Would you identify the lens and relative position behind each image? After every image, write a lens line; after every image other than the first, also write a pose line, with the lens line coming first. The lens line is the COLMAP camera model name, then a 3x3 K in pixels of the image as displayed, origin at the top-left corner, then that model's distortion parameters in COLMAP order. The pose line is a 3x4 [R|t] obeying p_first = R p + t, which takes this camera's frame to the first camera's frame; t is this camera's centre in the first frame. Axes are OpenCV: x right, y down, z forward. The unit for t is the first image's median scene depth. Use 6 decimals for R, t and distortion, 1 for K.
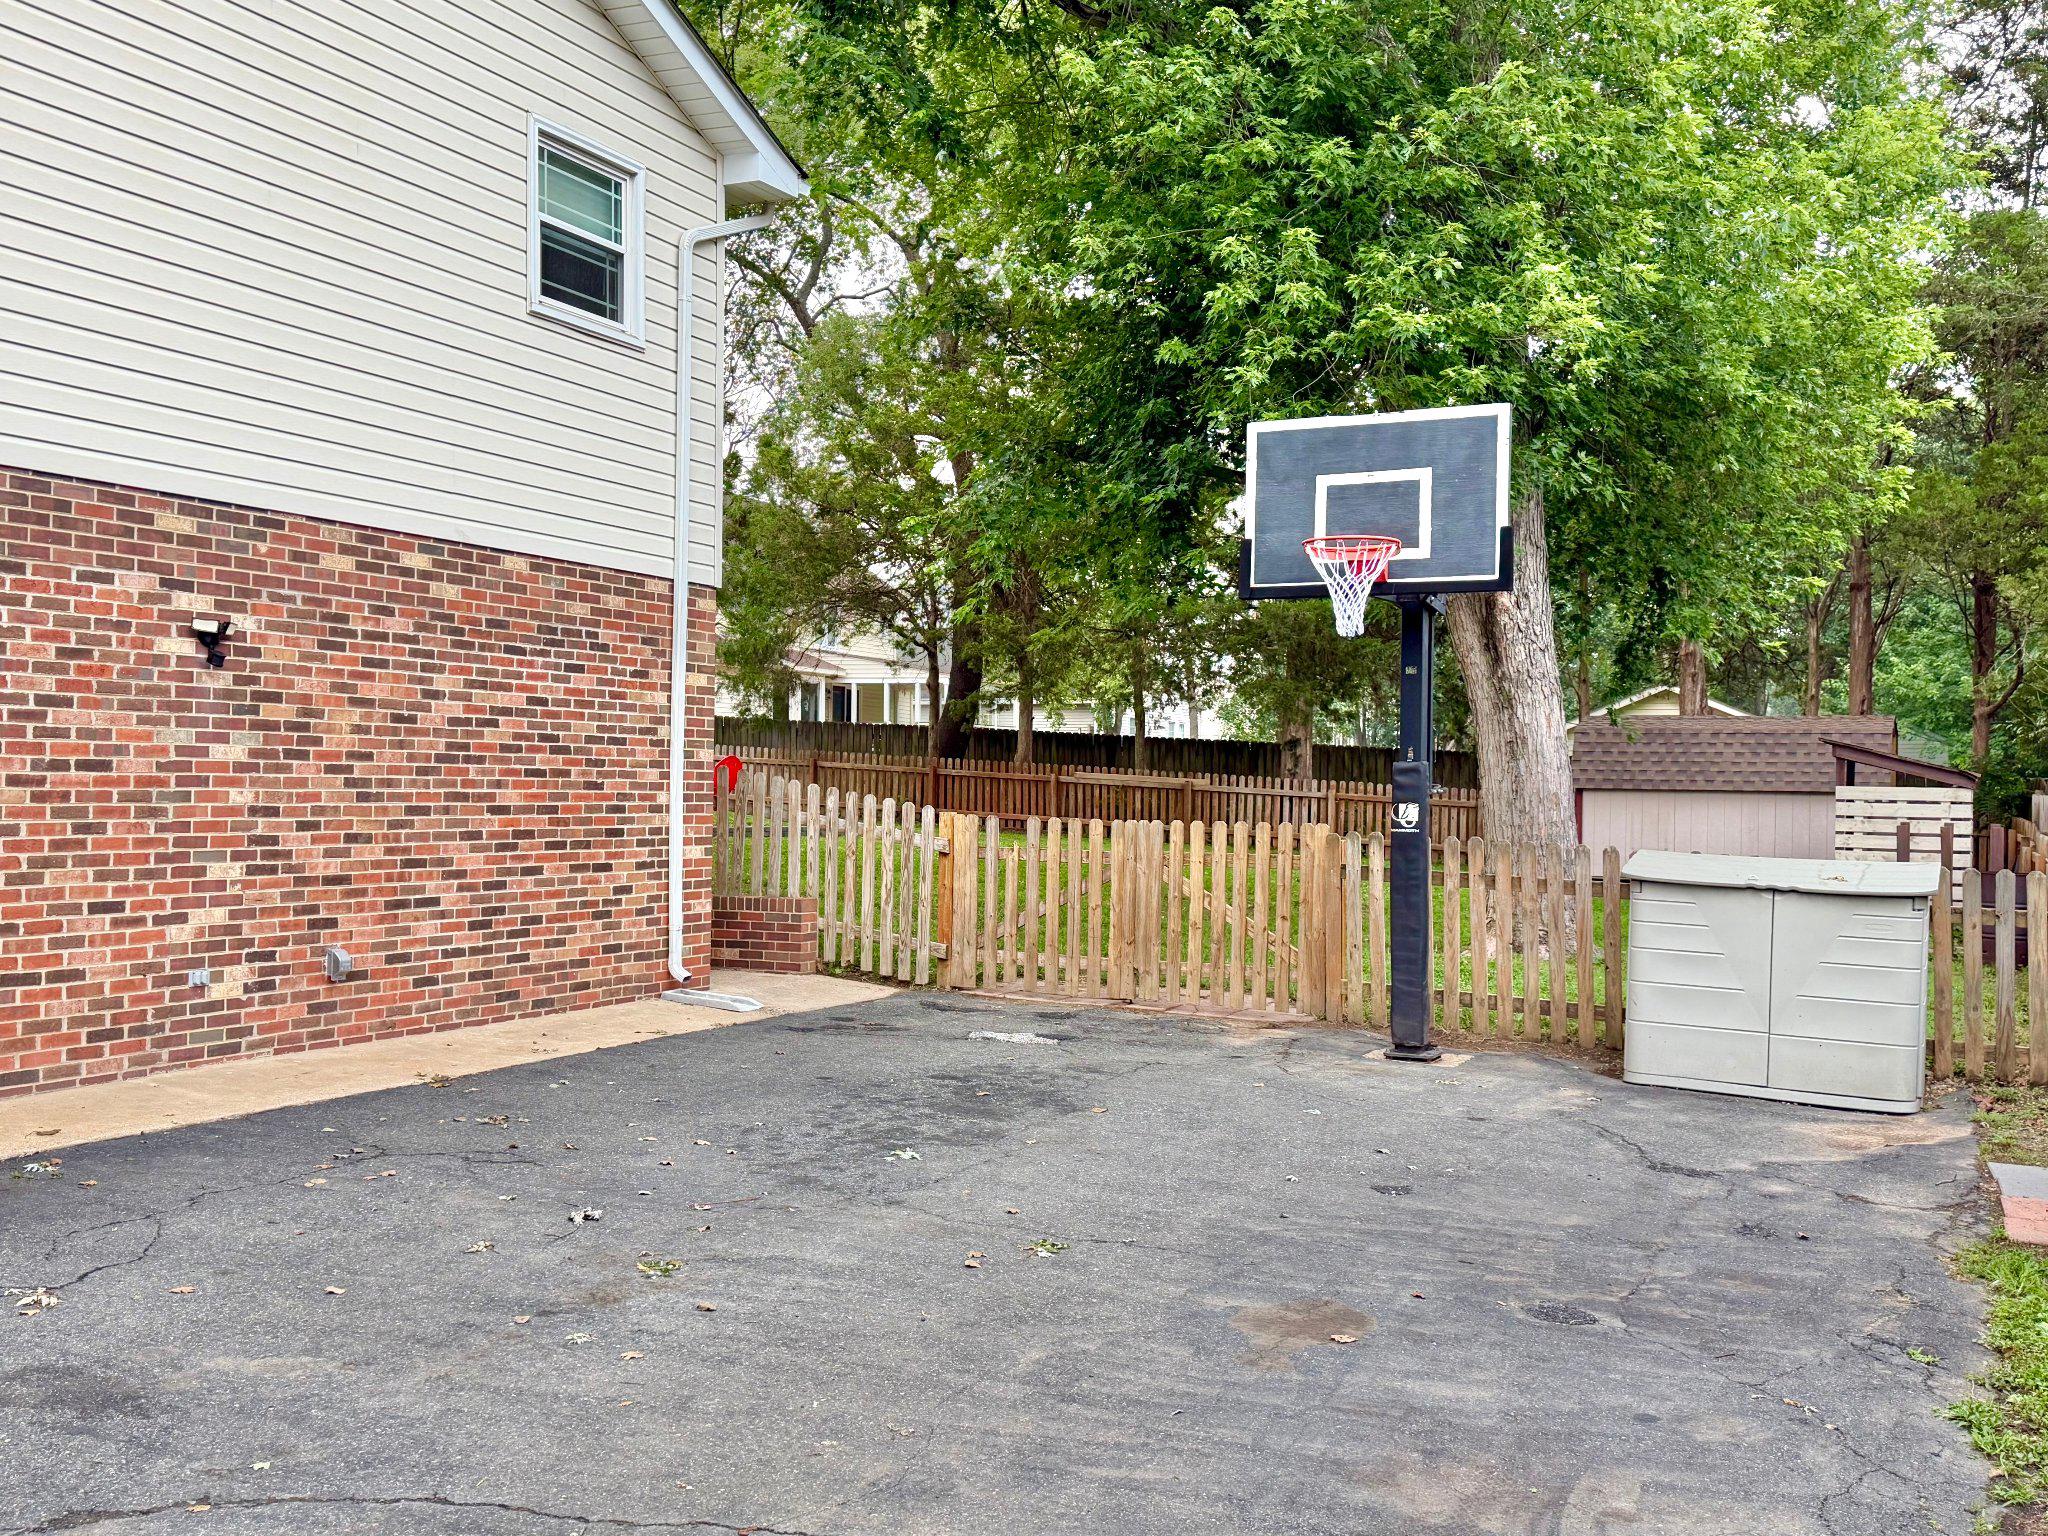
lens RADIAL K [[1994.8, 0, 1024.0], [0, 1994.8, 768.0], [0, 0, 1]] dist [0.084180, -0.019910]
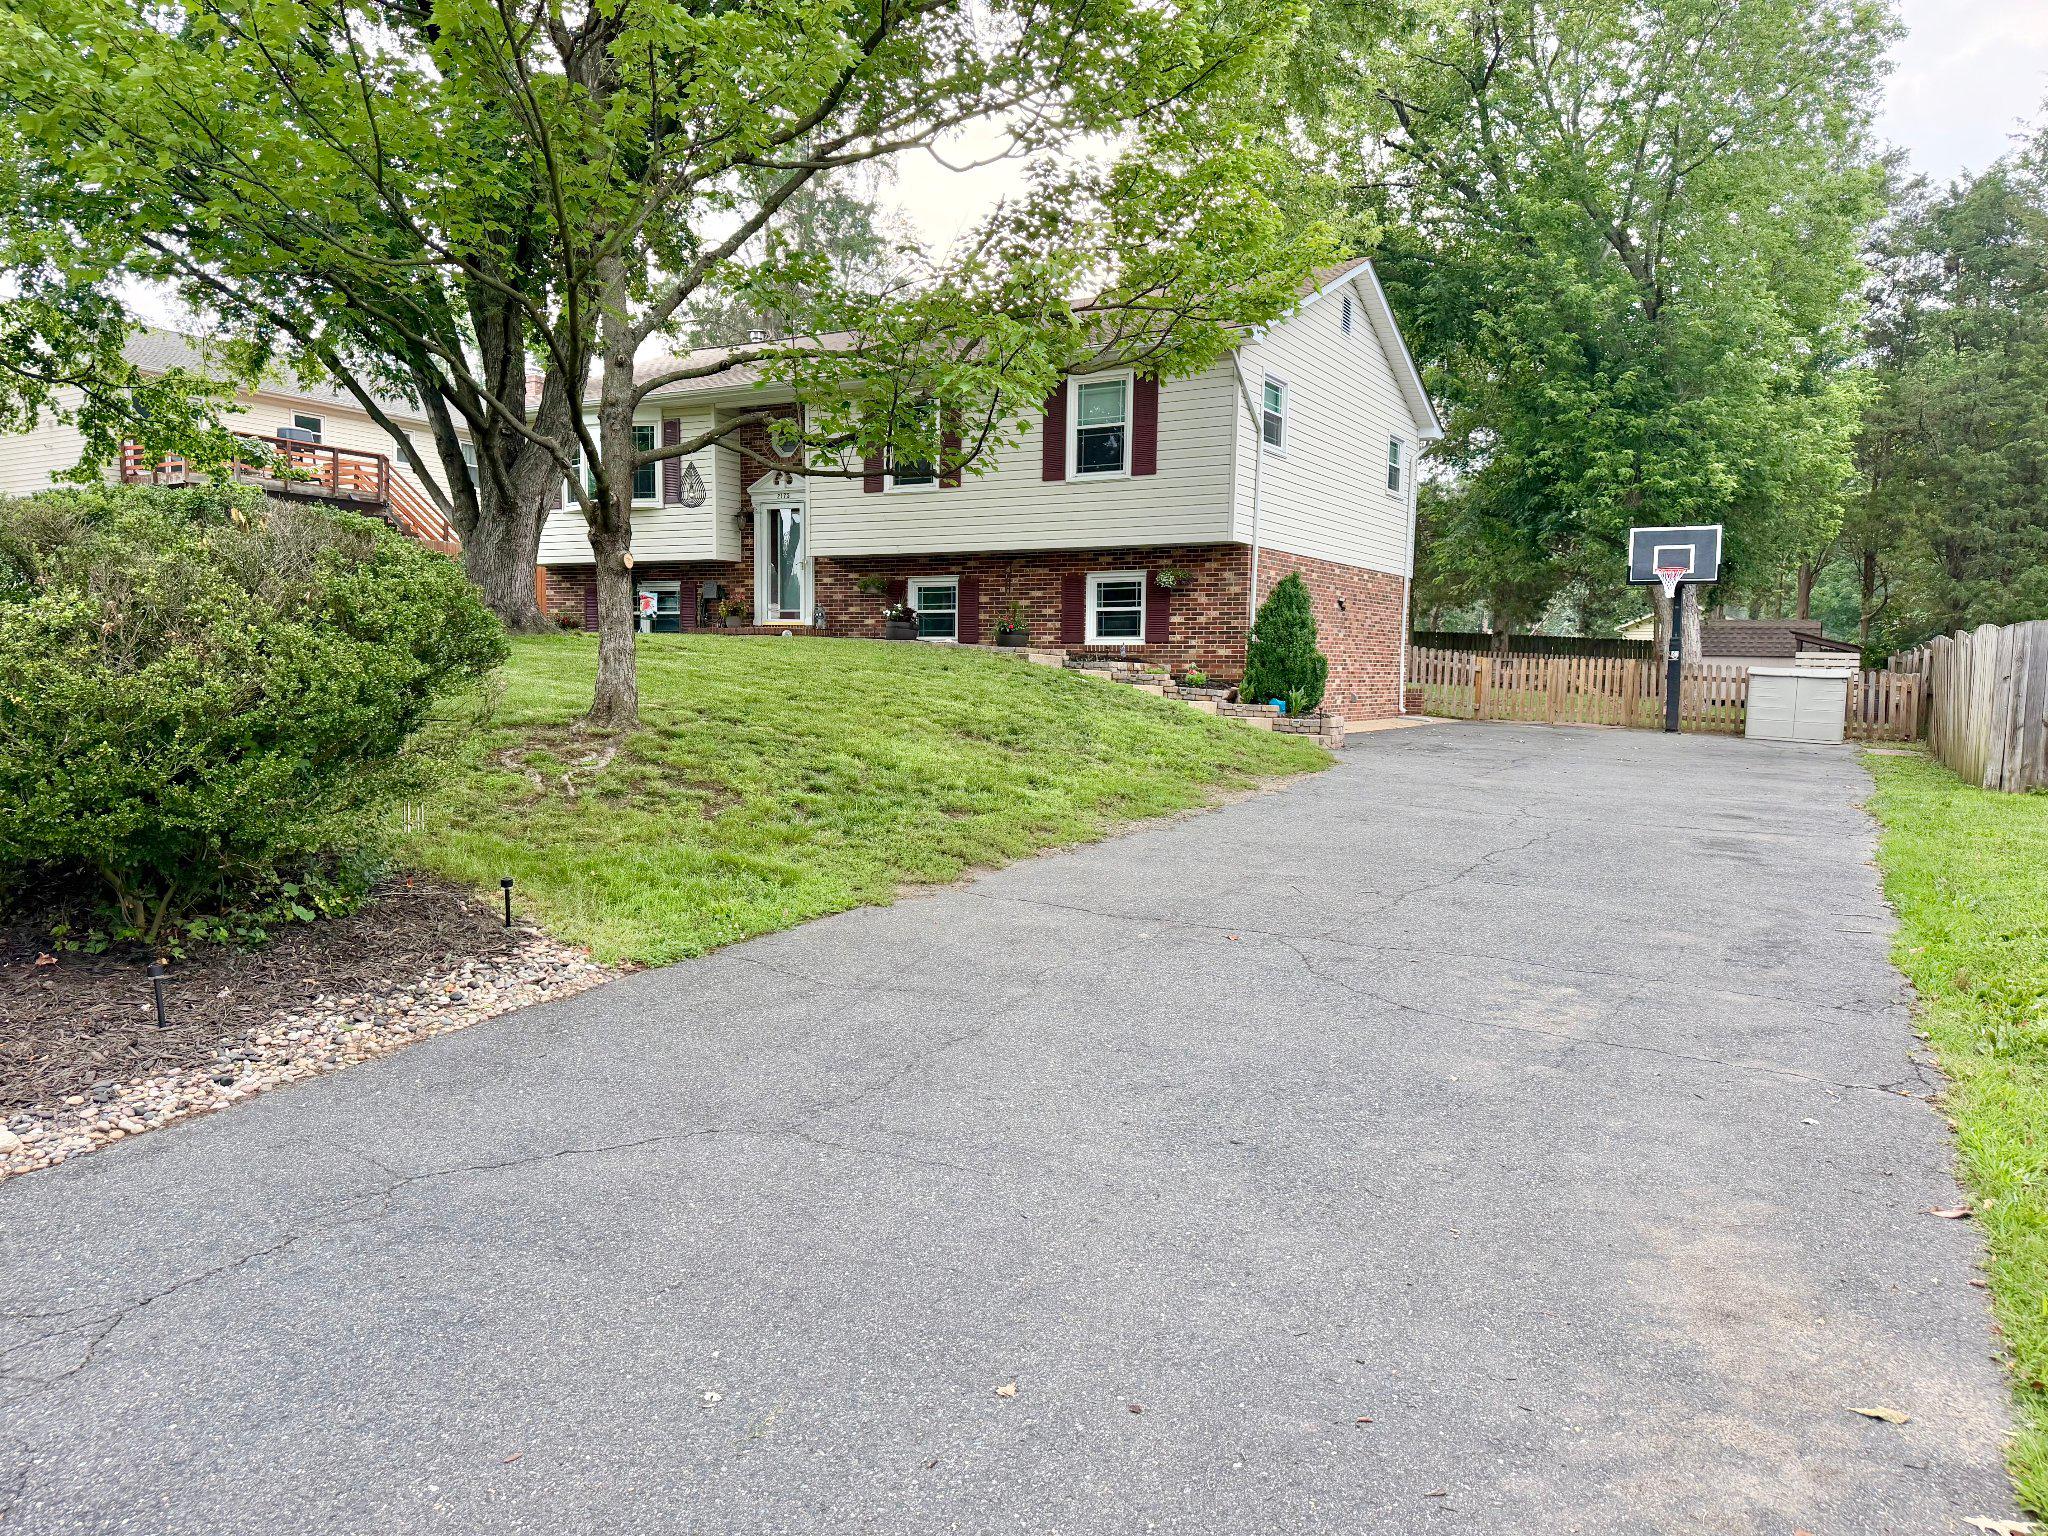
lens RADIAL K [[1456.4, 0, 1024.0], [0, 1456.4, 768.0], [0, 0, 1]] dist [0.123824, -0.142154]
pose [[0.997681, 0.005429, -0.067840, -0.559929], [-0.000317, 0.997173, 0.075141, 0.023029], [0.068057, -0.074945, 0.994863, -1.167217]]
